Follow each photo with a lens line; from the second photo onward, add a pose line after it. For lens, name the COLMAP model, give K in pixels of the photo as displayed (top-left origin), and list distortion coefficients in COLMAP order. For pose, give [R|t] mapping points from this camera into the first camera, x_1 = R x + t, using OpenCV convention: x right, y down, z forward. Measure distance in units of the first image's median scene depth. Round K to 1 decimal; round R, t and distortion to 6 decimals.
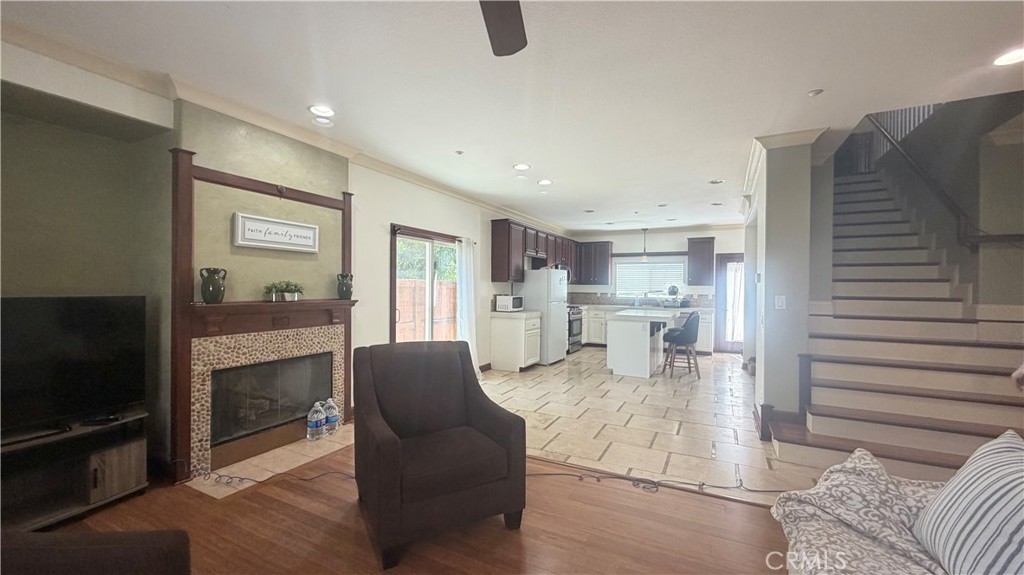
lens RADIAL K [[405.9, 0, 512.0], [0, 405.9, 287.5], [0, 0, 1]] dist [0.000886, 0.000026]
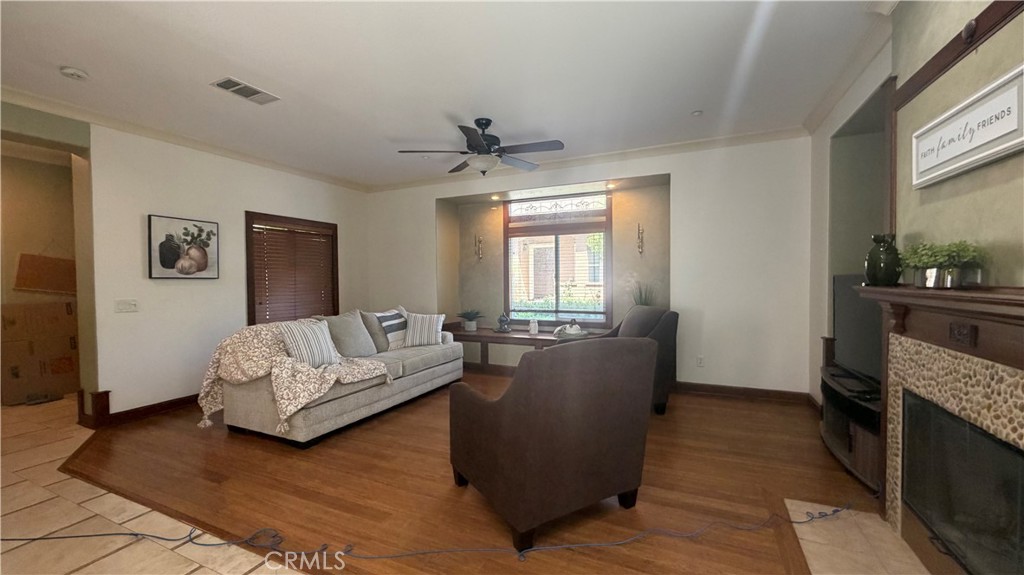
lens RADIAL K [[405.9, 0, 512.0], [0, 405.9, 287.5], [0, 0, 1]] dist [0.000886, 0.000026]
pose [[-0.998741, 0.004783, -0.049938, -0.060800], [0.003802, 0.999798, 0.019716, 0.025141], [0.050022, 0.019502, -0.998558, 1.496267]]
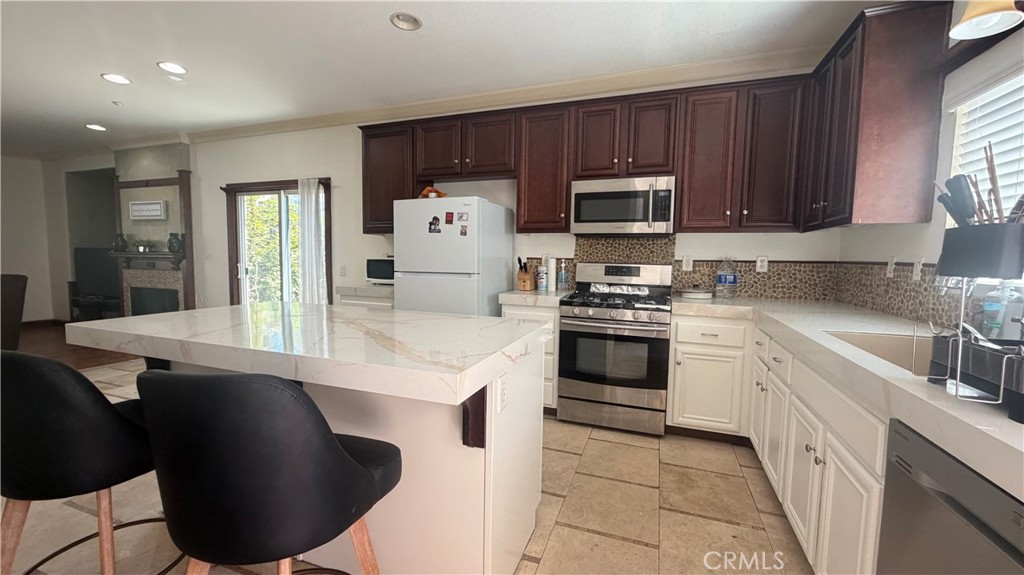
lens RADIAL K [[405.9, 0, 512.0], [0, 405.9, 287.5], [0, 0, 1]] dist [0.000886, 0.000026]
pose [[0.129720, 0.075968, -0.988636, 1.311198], [-0.011382, 0.997109, 0.075126, 0.039558], [0.991485, 0.001507, 0.130209, 2.352160]]
